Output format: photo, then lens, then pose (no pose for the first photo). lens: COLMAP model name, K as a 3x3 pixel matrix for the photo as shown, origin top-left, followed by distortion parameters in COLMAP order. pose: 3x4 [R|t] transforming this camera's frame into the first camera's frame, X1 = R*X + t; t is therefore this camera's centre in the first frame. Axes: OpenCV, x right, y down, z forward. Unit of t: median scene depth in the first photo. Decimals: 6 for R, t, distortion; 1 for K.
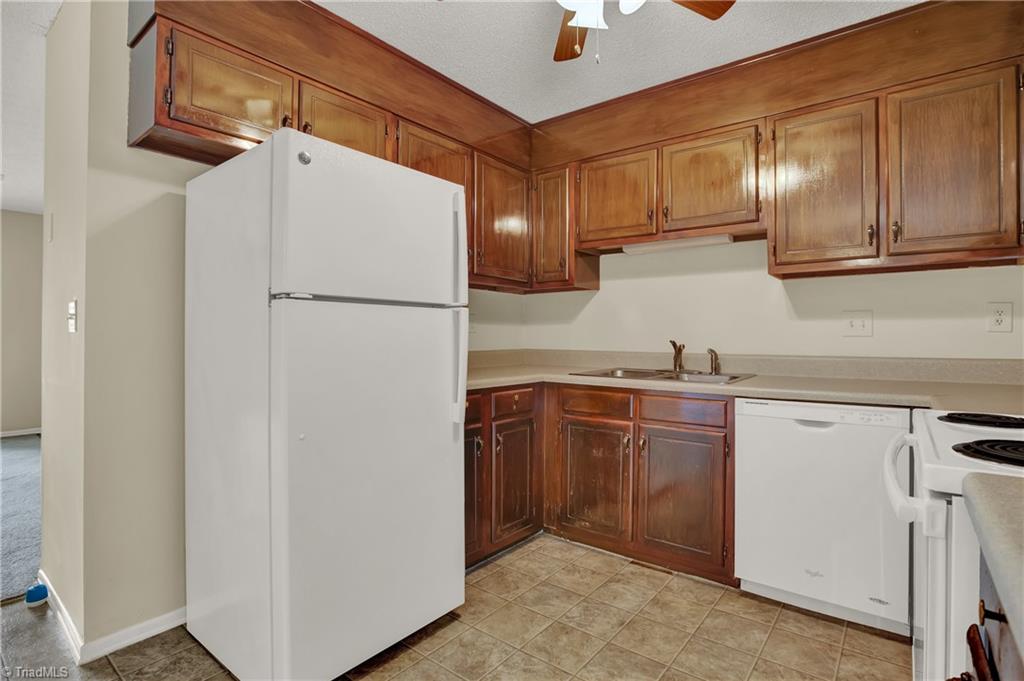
lens RADIAL K [[519.5, 0, 512.0], [0, 519.5, 340.5], [0, 0, 1]] dist [-0.017483, 0.000961]
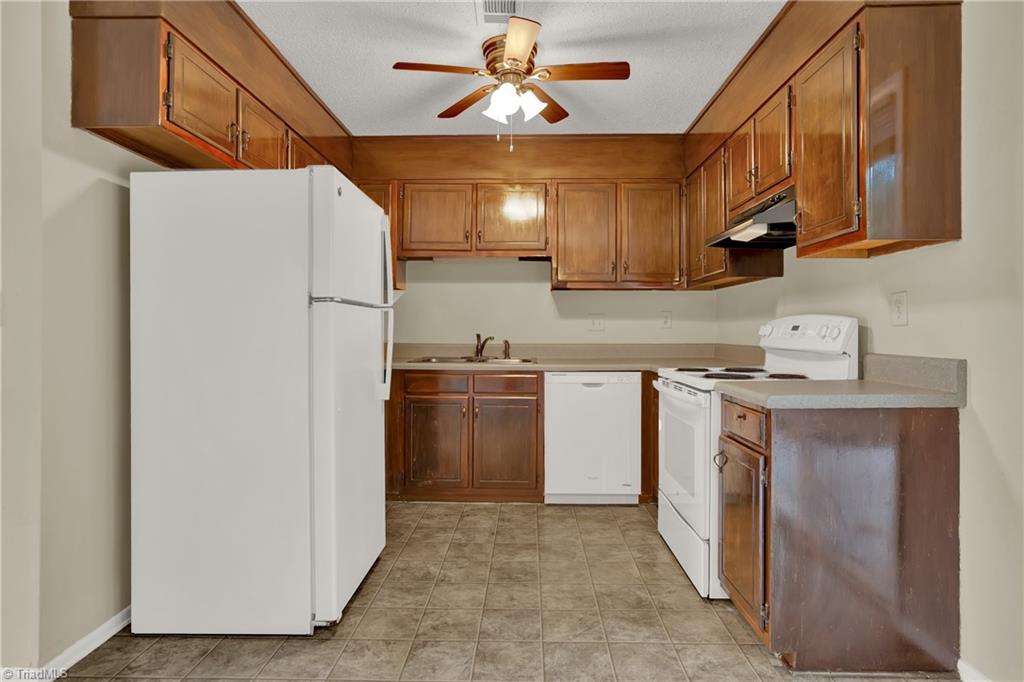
lens RADIAL K [[574.6, 0, 512.0], [0, 574.6, 341.0], [0, 0, 1]] dist [-0.001615, -0.000799]
pose [[0.811272, -0.010382, 0.584577, -0.600651], [0.002516, 0.999895, 0.014267, -0.002257], [-0.584664, -0.010104, 0.811213, -0.274698]]
